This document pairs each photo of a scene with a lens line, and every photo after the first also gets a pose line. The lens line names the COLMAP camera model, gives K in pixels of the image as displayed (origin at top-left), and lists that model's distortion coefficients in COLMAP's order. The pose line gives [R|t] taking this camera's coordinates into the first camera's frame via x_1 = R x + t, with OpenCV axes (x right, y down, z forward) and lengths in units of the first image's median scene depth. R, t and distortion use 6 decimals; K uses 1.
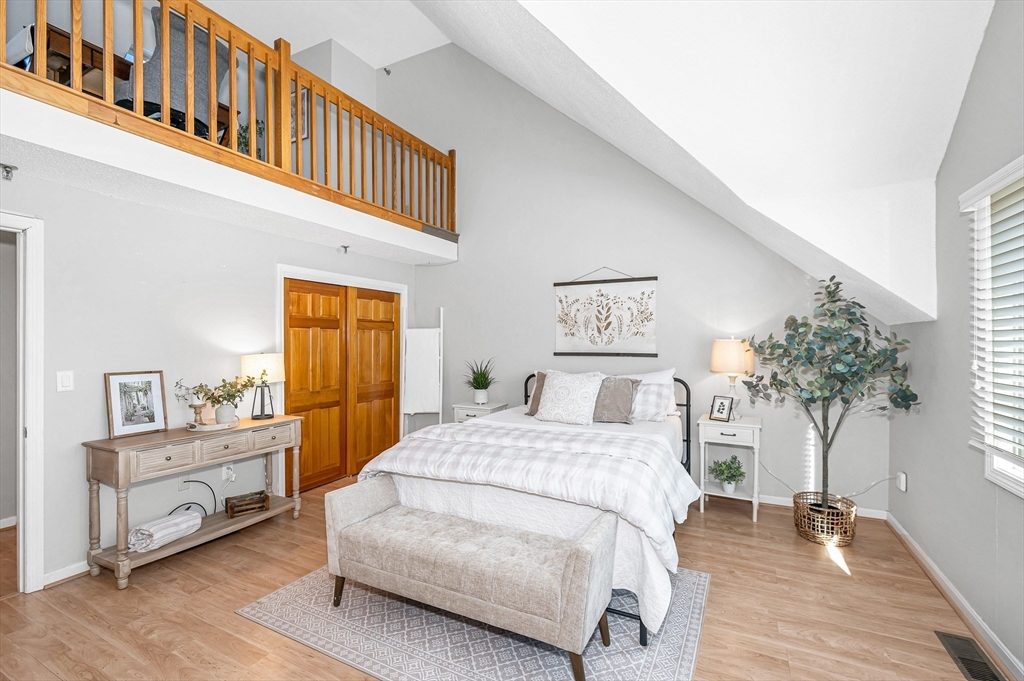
lens RADIAL K [[434.4, 0, 516.6], [0, 434.4, 342.3], [0, 0, 1]] dist [-0.004059, -0.000195]
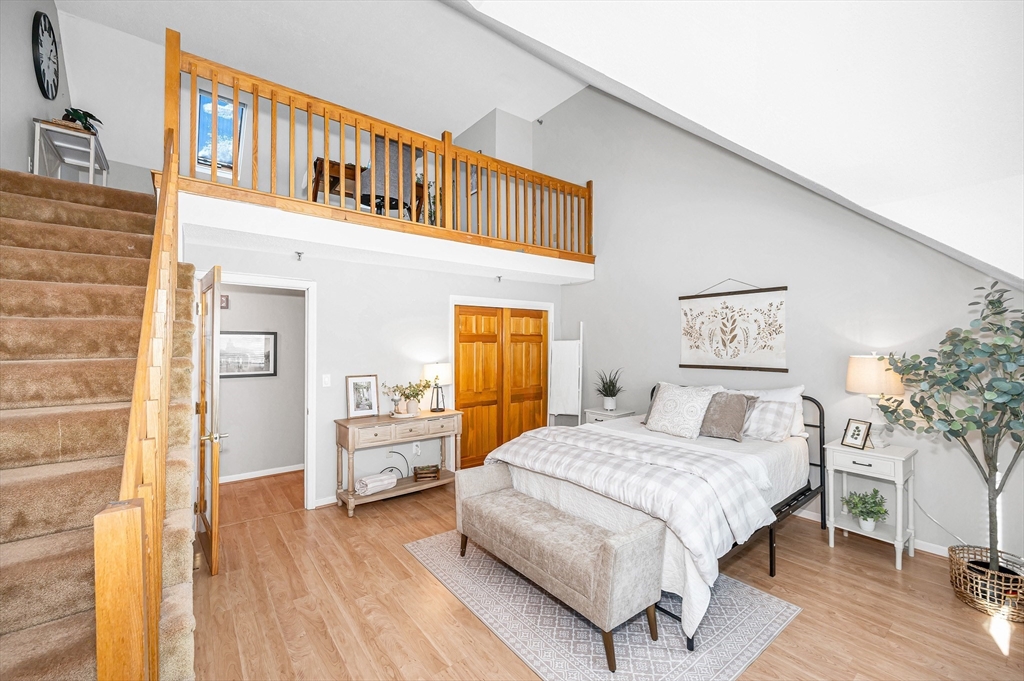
lens RADIAL K [[419.0, 0, 518.8], [0, 419.0, 337.6], [0, 0, 1]] dist [-0.003026, 0.000260]
pose [[0.901437, -0.011067, -0.432768, 0.237192], [0.005450, 0.999884, -0.014217, -0.038422], [0.432875, 0.010457, 0.901393, -0.078778]]
